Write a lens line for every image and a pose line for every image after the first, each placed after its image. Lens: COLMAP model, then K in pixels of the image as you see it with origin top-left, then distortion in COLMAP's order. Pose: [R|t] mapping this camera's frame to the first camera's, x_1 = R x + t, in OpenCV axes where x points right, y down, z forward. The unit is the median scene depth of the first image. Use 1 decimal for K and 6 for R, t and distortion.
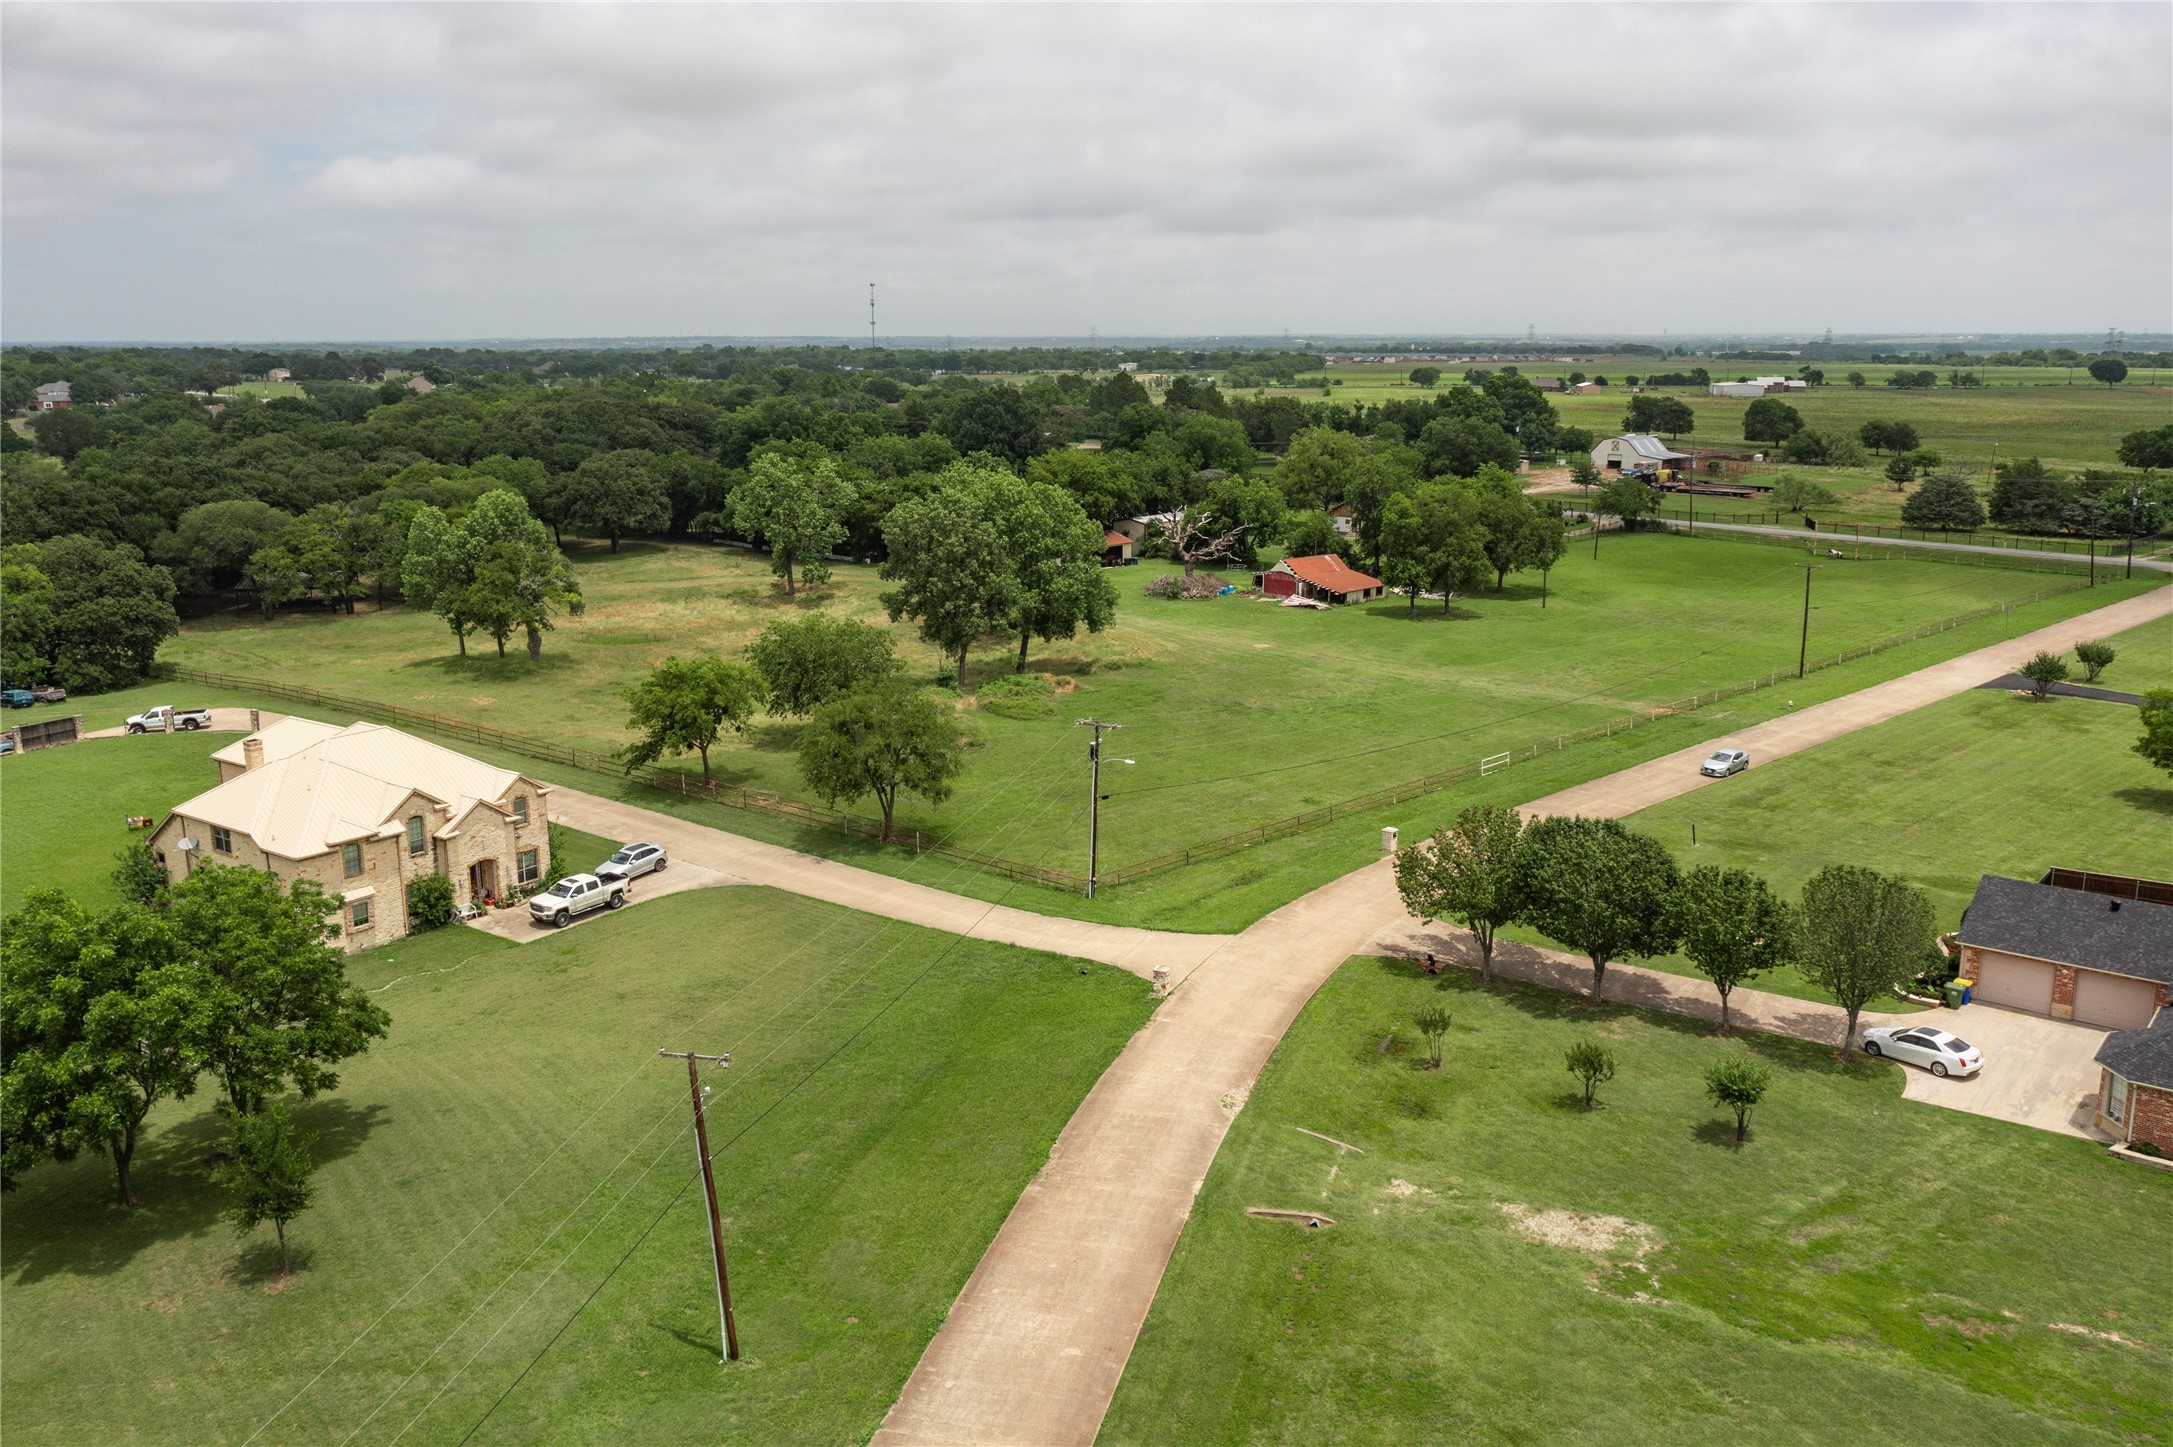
lens RADIAL K [[1708.8, 0, 1093.1], [0, 1708.8, 700.0], [0, 0, 1]] dist [-0.008731, 0.005210]
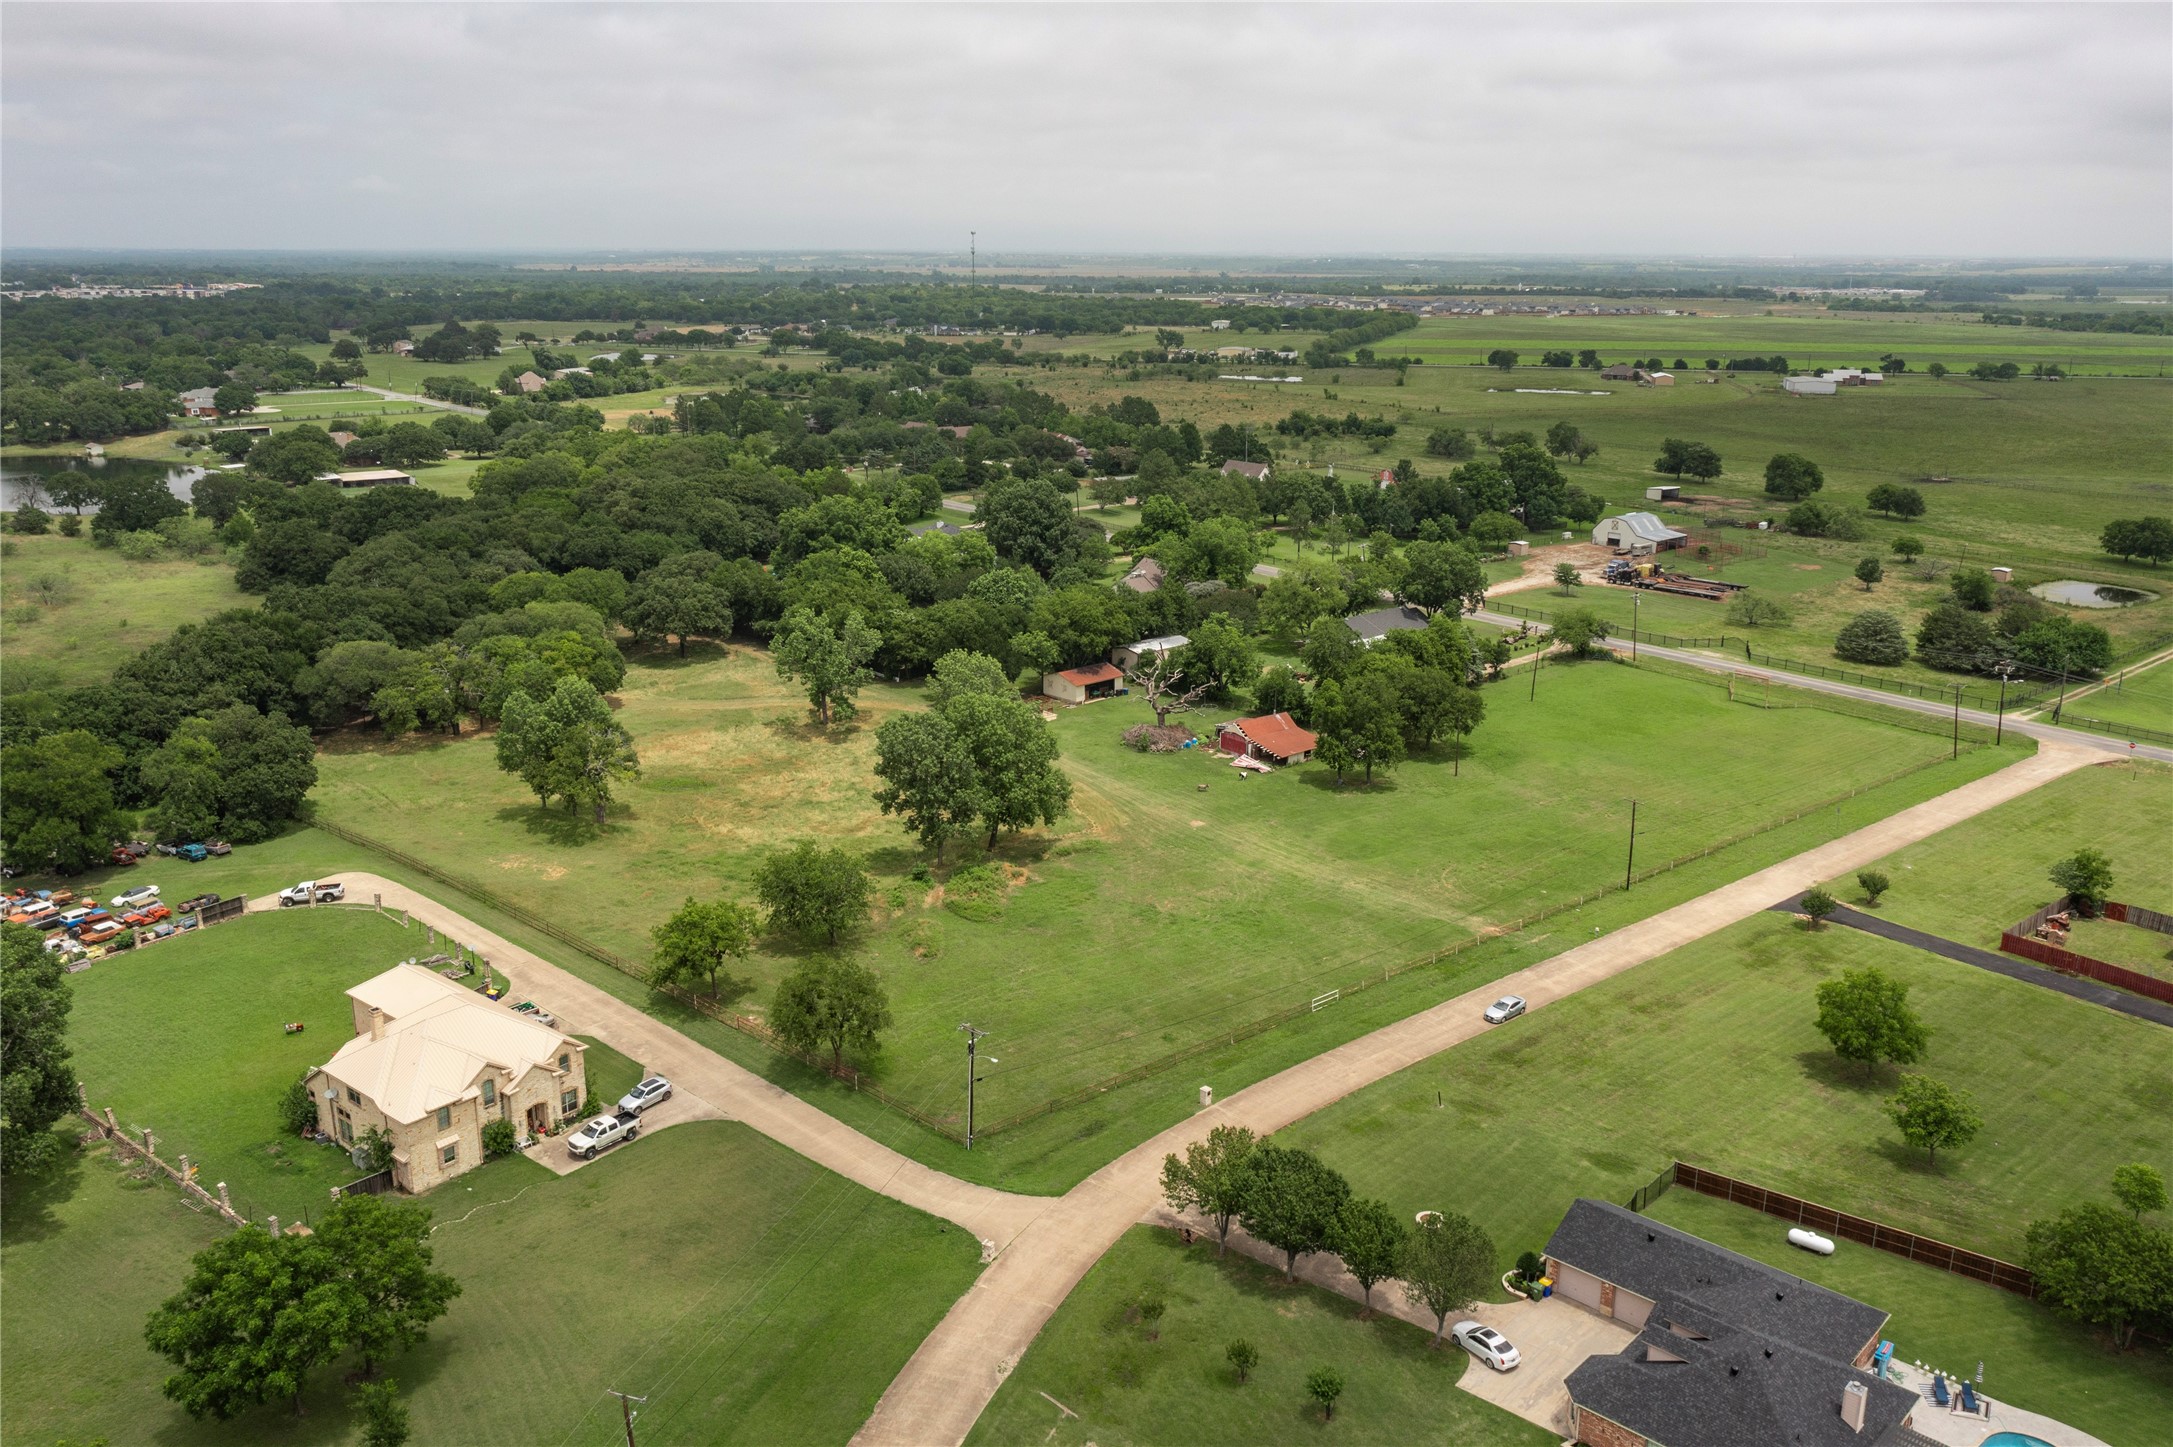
lens RADIAL K [[1701.4, 0, 1094.0], [0, 1701.4, 717.6], [0, 0, 1]] dist [-0.008814, 0.003982]
pose [[0.997917, 0.026071, -0.059000, 0.154534], [-0.022589, 0.998006, 0.058931, -0.283979], [0.060418, -0.057476, 0.996517, -0.305190]]
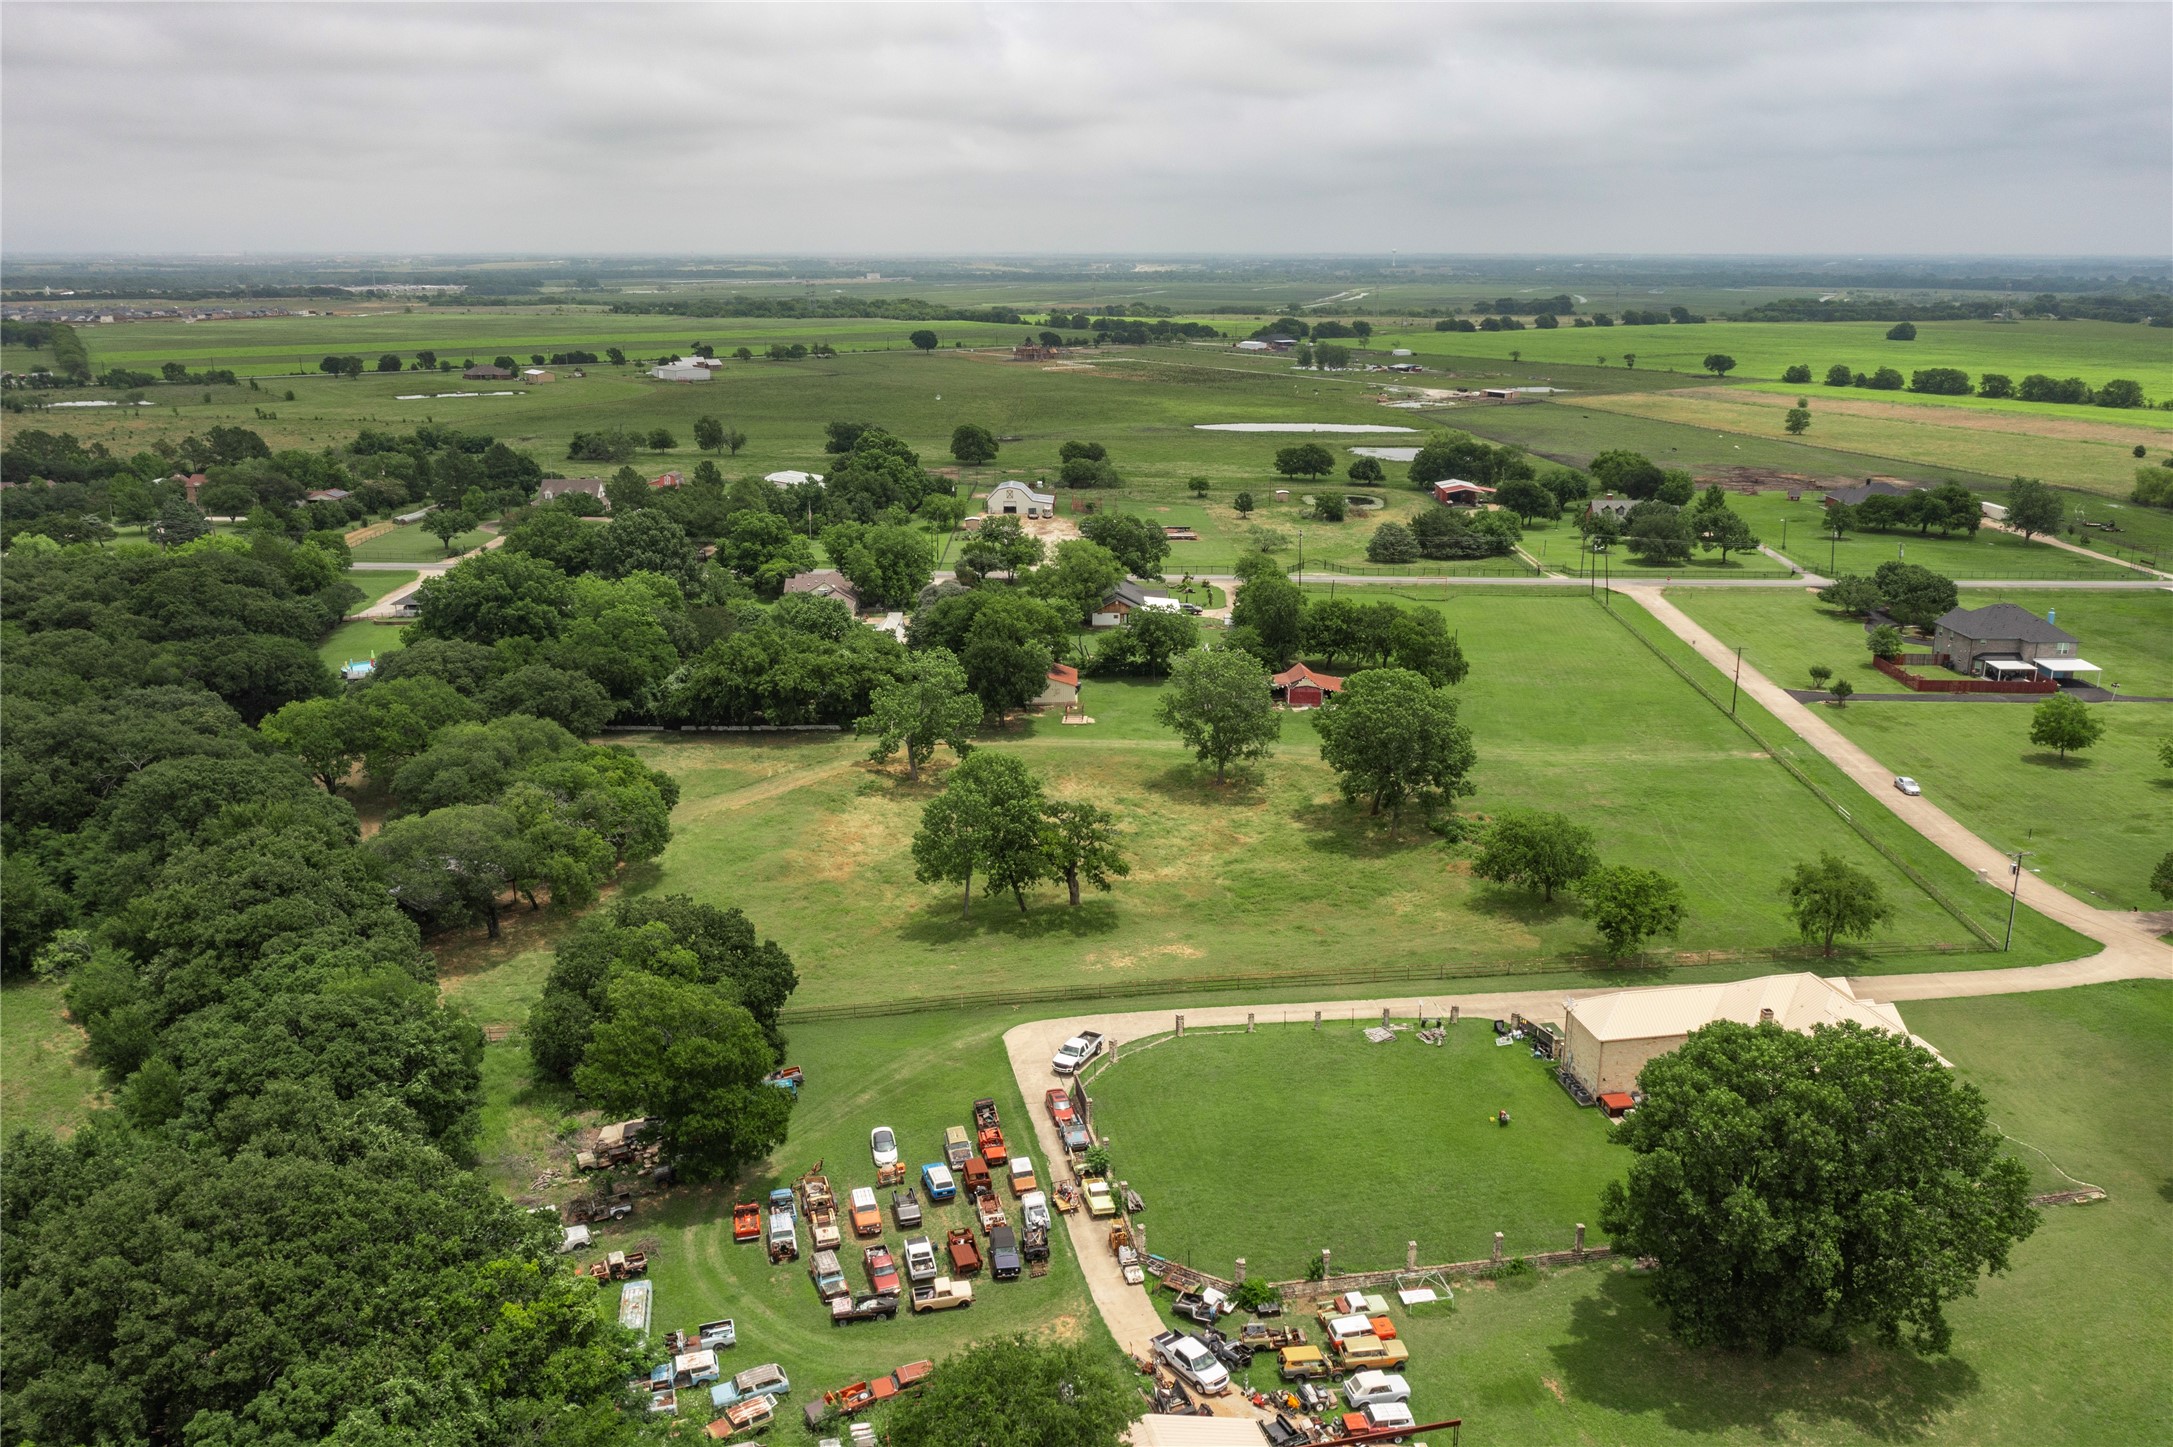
lens RADIAL K [[1708.8, 0, 1093.1], [0, 1708.8, 700.0], [0, 0, 1]] dist [-0.008731, 0.005210]
pose [[0.713566, -0.173109, 0.678864, -1.669192], [0.142276, 0.984607, 0.101523, -0.408531], [-0.685989, 0.024143, 0.727212, 0.328198]]
